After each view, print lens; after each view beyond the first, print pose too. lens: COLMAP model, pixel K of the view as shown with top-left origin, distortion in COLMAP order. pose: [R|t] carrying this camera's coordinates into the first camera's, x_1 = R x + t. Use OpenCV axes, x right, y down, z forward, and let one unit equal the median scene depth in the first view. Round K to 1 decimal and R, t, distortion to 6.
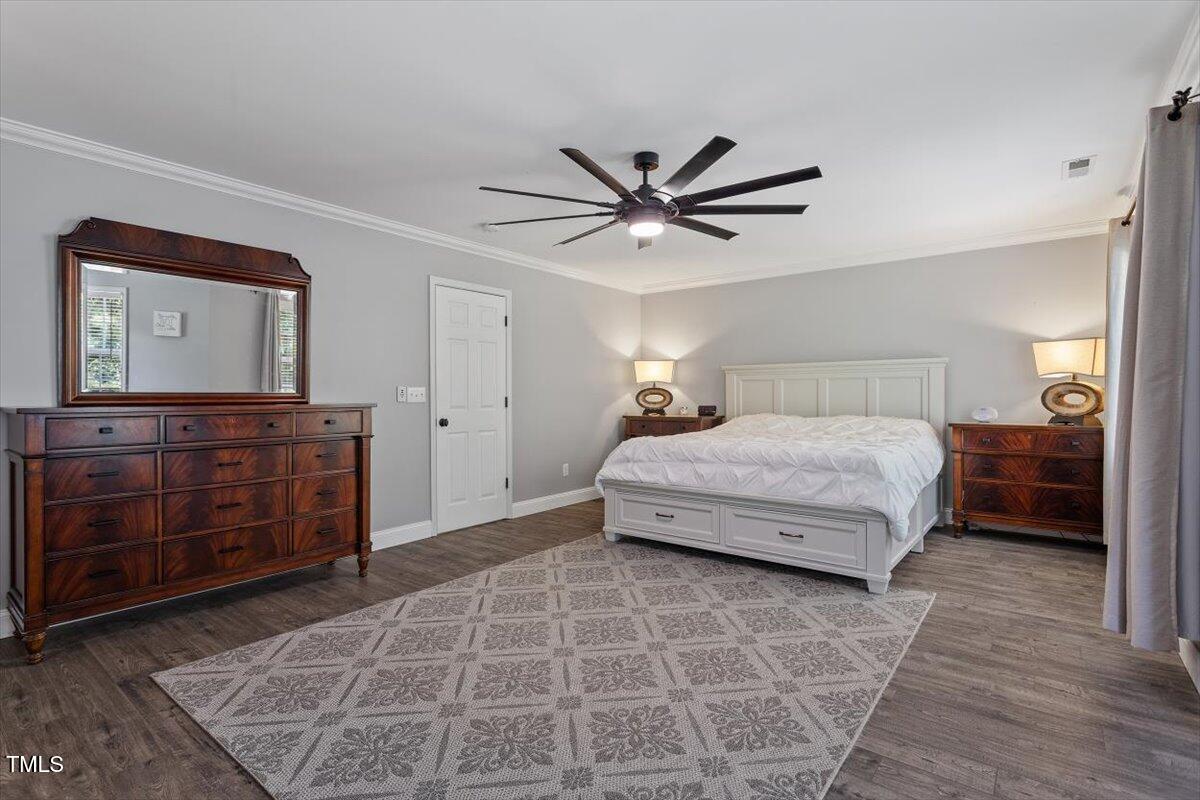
lens RADIAL K [[567.6, 0, 628.0], [0, 567.6, 393.6], [0, 0, 1]] dist [0.013723, 0.000254]
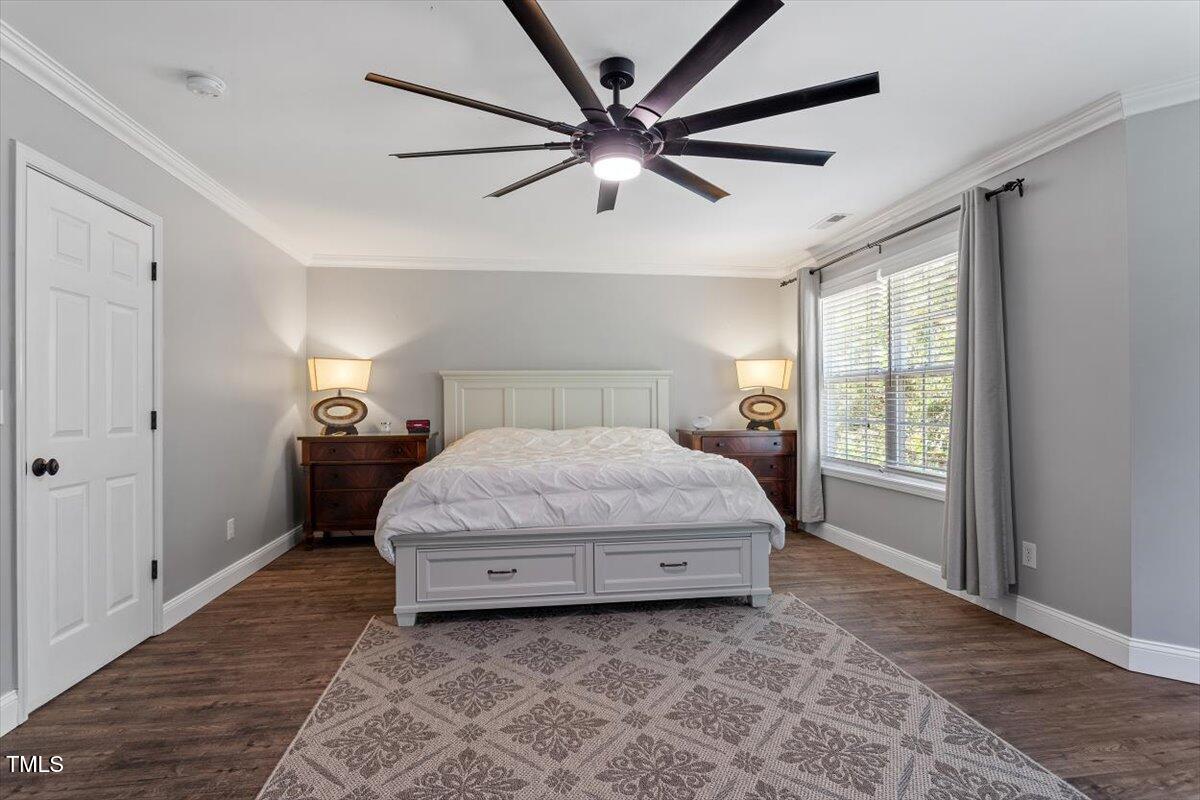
lens RADIAL K [[571.0, 0, 590.3], [0, 571.0, 399.1], [0, 0, 1]] dist [-0.002391, 0.000494]
pose [[0.713089, 0.004696, 0.701058, -0.393116], [0.002643, 0.999952, -0.009387, 0.000854], [-0.701068, 0.008546, 0.713043, 0.423837]]
